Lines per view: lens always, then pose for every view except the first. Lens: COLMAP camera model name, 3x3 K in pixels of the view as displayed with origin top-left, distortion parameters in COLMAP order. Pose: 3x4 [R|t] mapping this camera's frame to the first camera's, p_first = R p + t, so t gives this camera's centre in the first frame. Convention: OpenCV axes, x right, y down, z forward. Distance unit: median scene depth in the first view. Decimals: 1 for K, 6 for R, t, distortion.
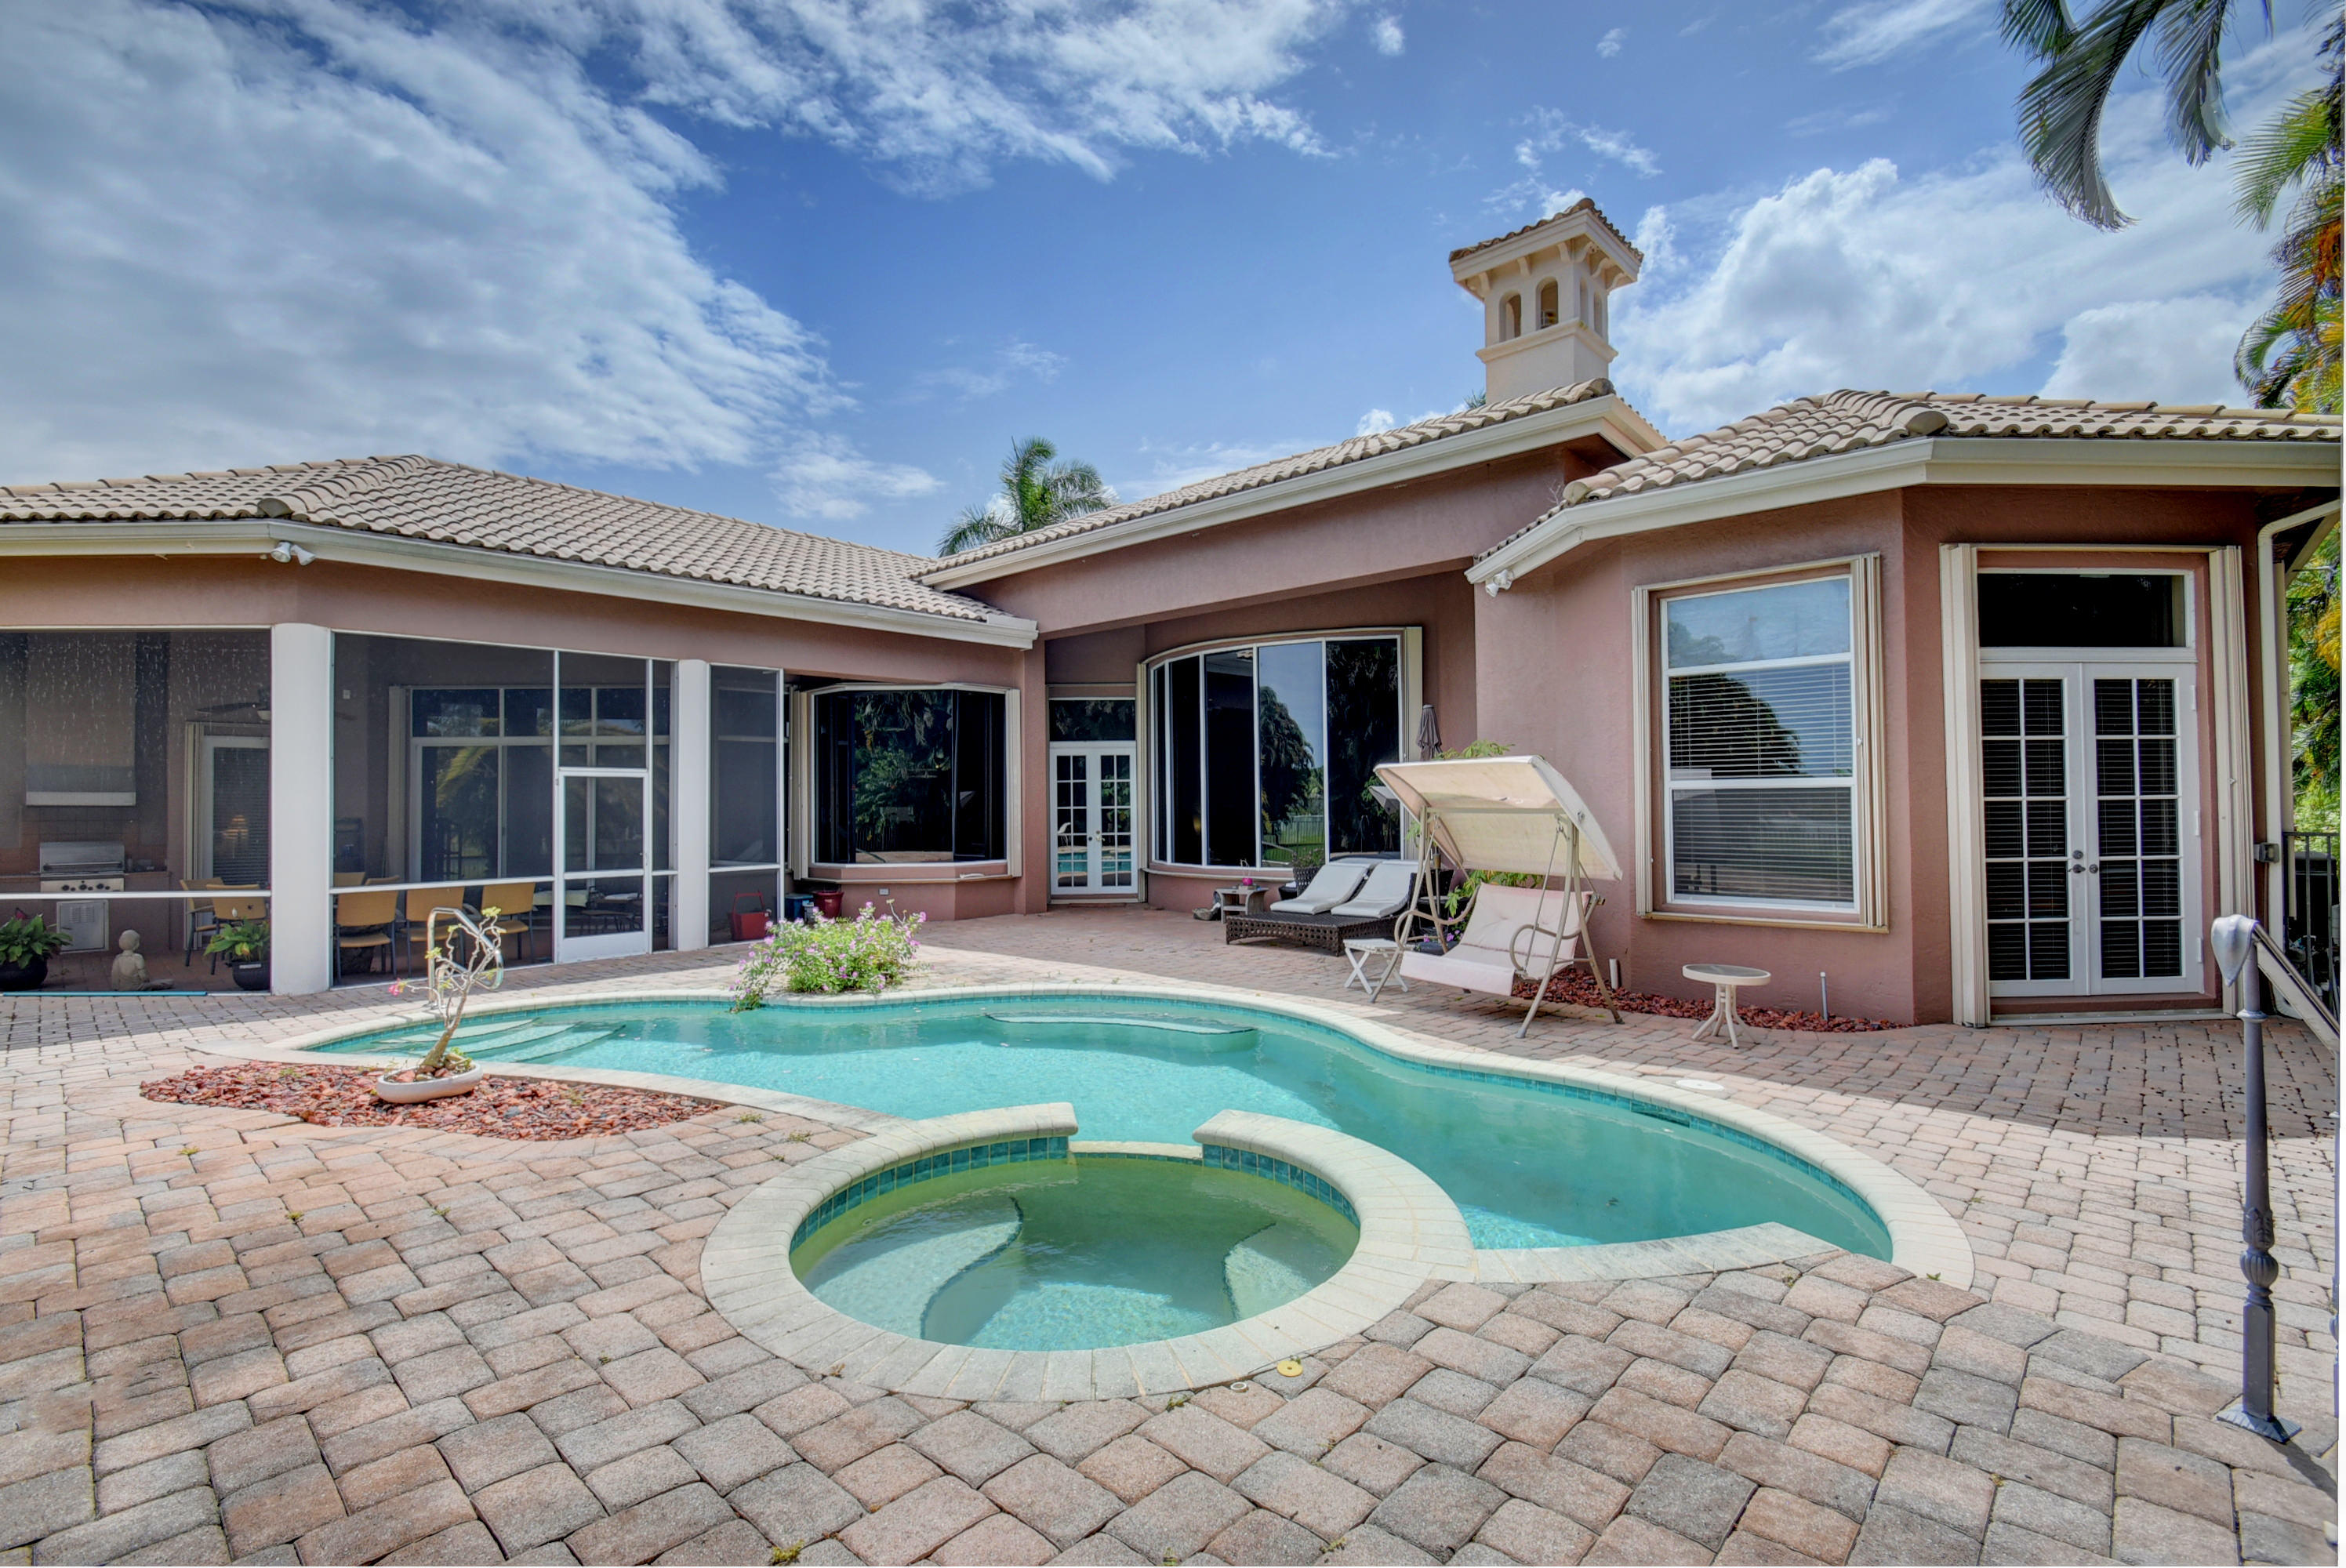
lens RADIAL K [[1048.9, 0, 1150.8], [0, 1048.9, 801.0], [0, 0, 1]] dist [-0.004604, -0.004599]
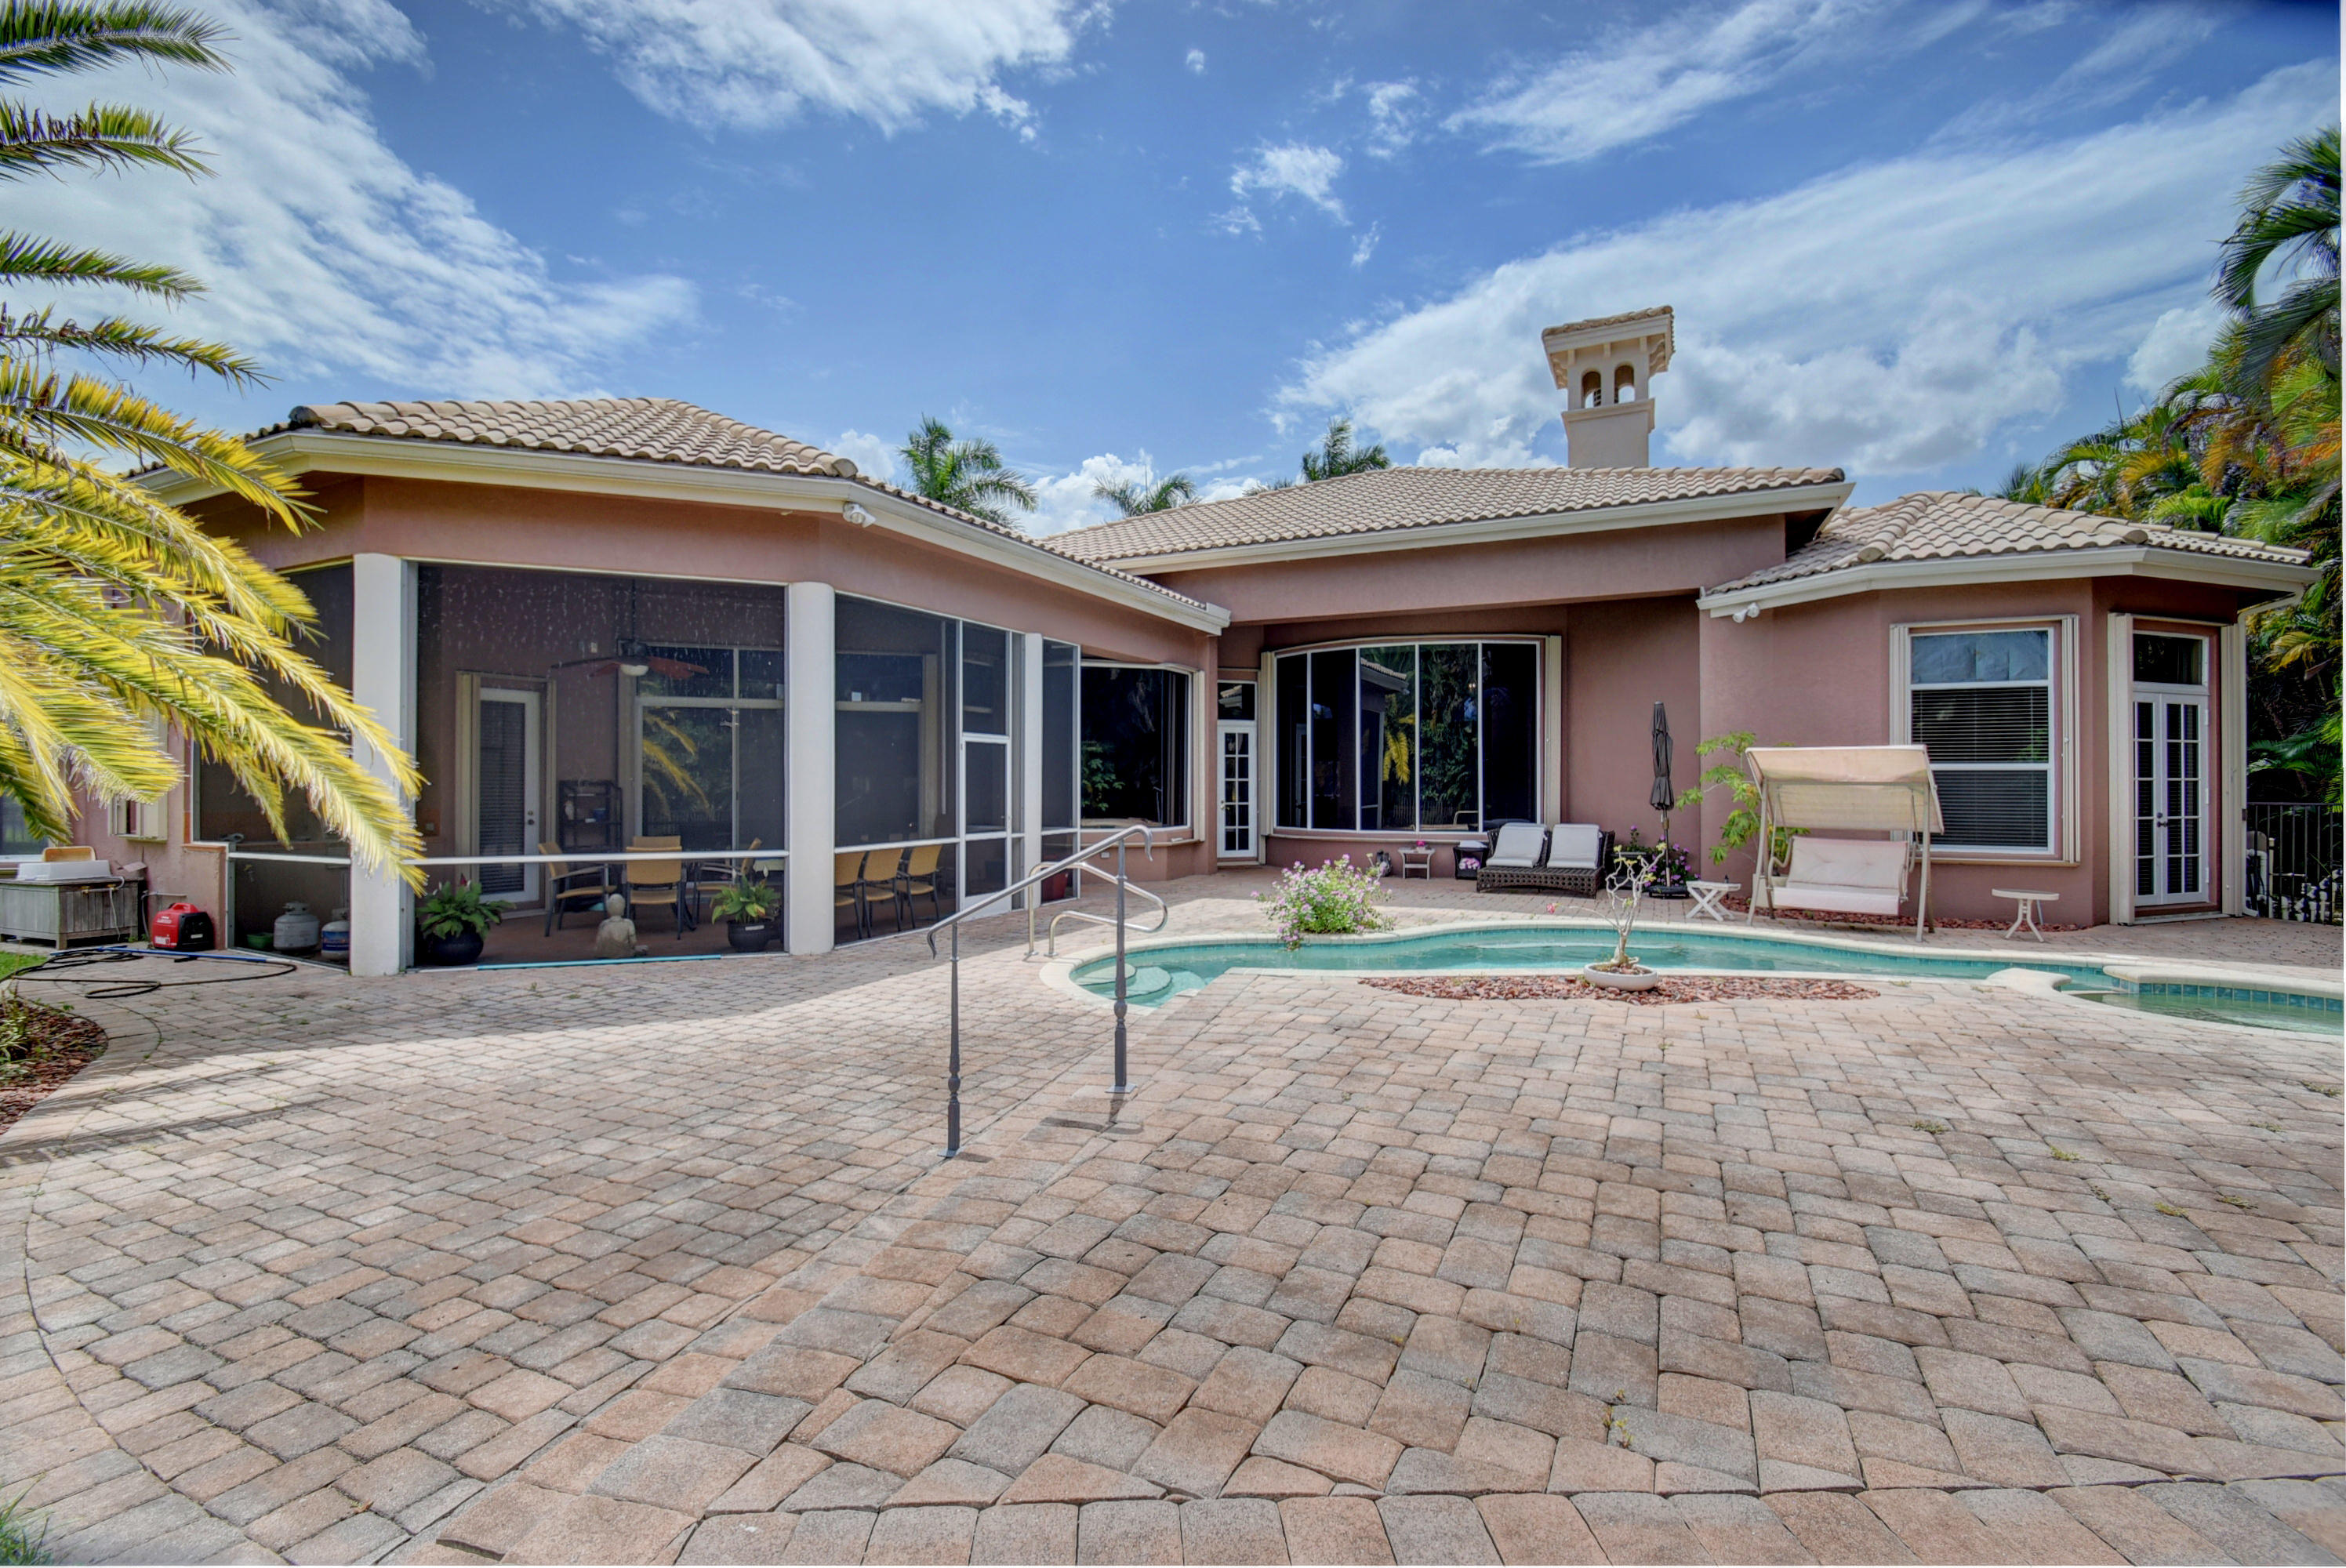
lens RADIAL K [[1048.9, 0, 1137.0], [0, 1048.9, 762.3], [0, 0, 1]] dist [-0.004604, -0.004599]
pose [[0.958254, 0.017628, 0.285374, -0.621146], [-0.012964, 0.999750, -0.018225, 0.012721], [-0.285624, 0.013765, 0.958243, -0.035891]]
